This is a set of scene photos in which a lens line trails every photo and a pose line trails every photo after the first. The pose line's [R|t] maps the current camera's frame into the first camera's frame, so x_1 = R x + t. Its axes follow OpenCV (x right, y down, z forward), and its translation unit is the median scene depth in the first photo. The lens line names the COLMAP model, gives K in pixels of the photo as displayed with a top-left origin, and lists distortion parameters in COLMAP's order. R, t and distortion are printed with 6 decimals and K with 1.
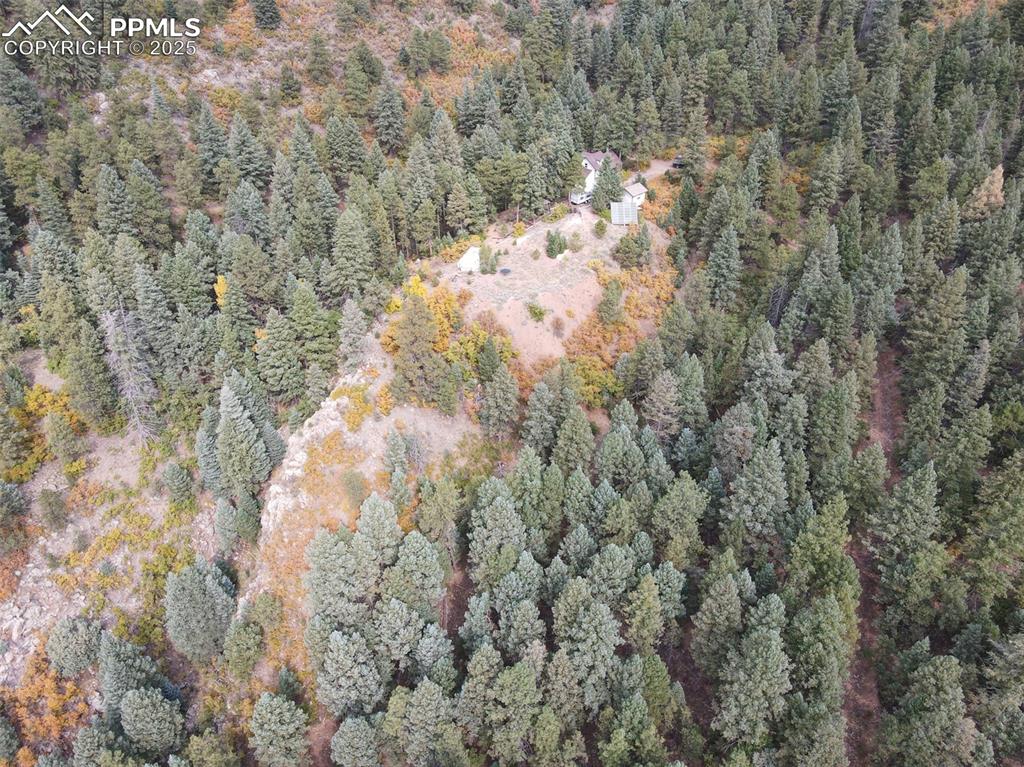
lens RADIAL K [[722.0, 0, 494.3], [0, 722.0, 384.4], [0, 0, 1]] dist [0.005384, 0.004293]
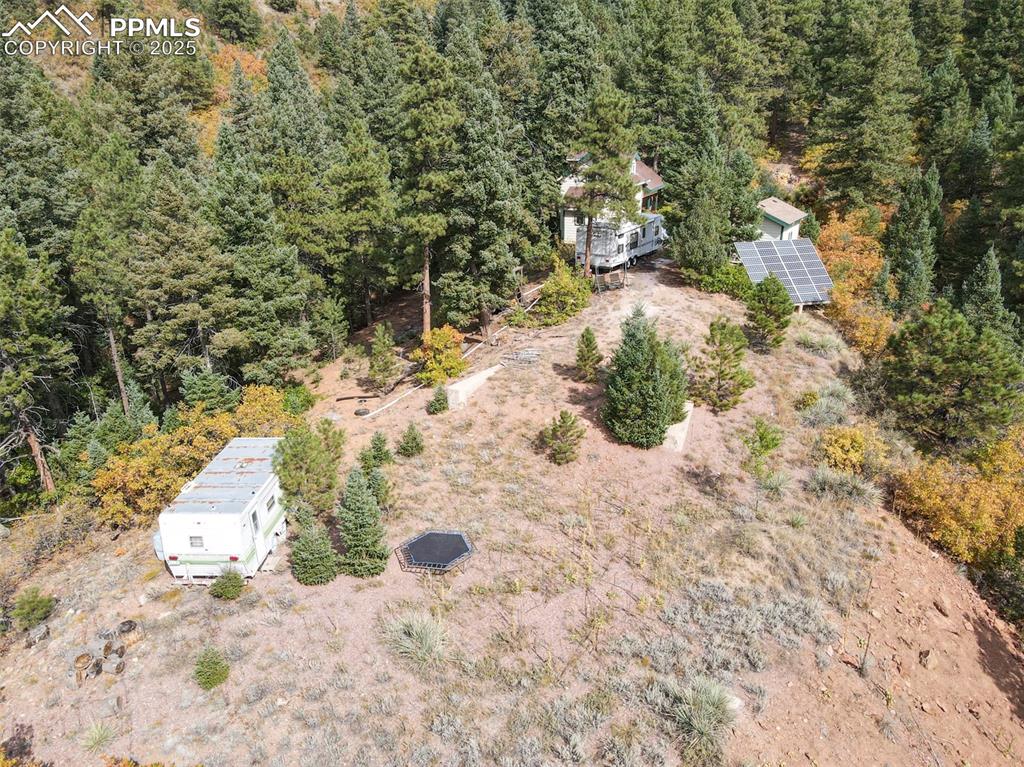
lens RADIAL K [[722.0, 0, 494.3], [0, 722.0, 384.4], [0, 0, 1]] dist [0.005384, 0.004293]
pose [[0.969705, -0.086875, 0.228310, -0.006617], [0.143597, 0.958814, -0.245062, -0.132080], [-0.197617, 0.270423, 0.942242, 0.722682]]
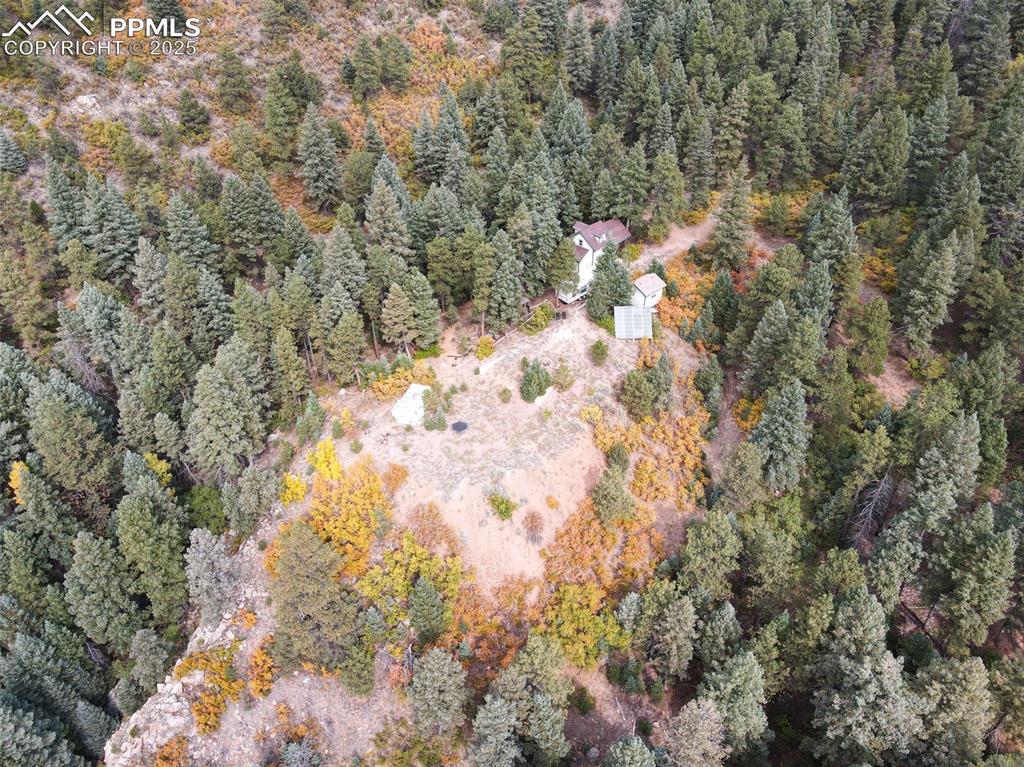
lens RADIAL K [[708.9, 0, 499.2], [0, 708.9, 372.6], [0, 0, 1]] dist [0.010871, -0.003731]
pose [[0.999987, -0.002660, -0.004317, 0.049291], [0.002838, 0.999115, 0.041965, -0.207805], [0.004201, -0.041976, 0.999110, 0.290050]]
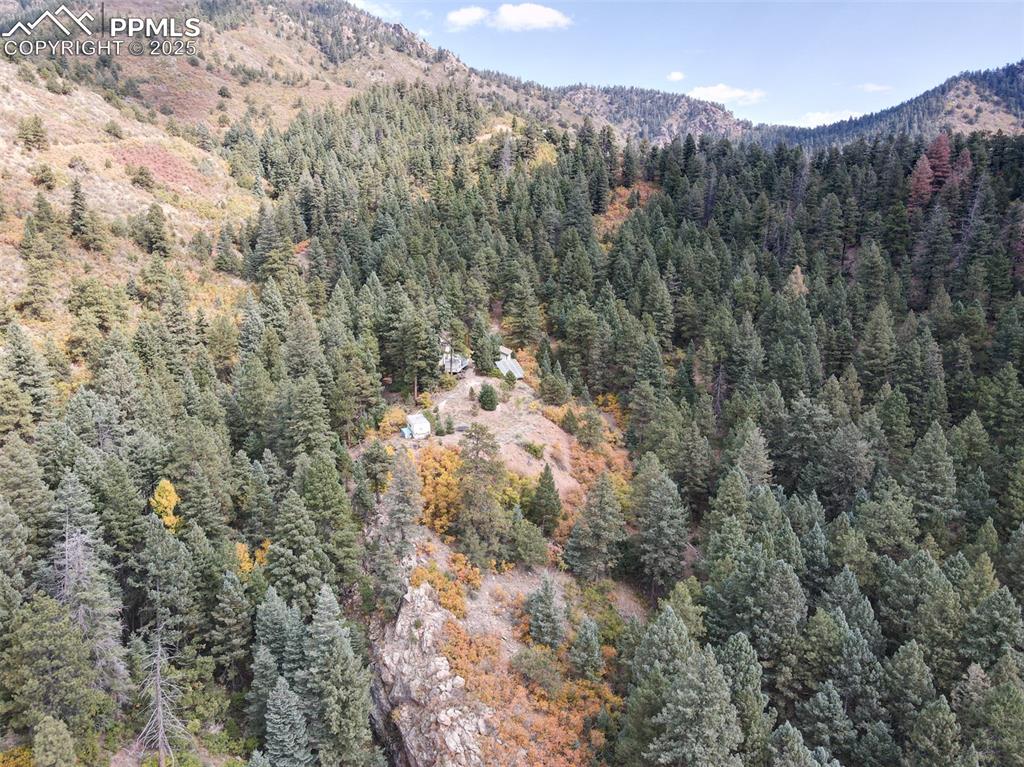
lens RADIAL K [[722.0, 0, 494.3], [0, 722.0, 384.4], [0, 0, 1]] dist [0.005384, 0.004293]
pose [[0.786636, -0.127014, 0.604212, -0.414233], [0.359724, 0.889640, -0.281317, 0.046426], [-0.501800, 0.438644, 0.745513, 0.274066]]
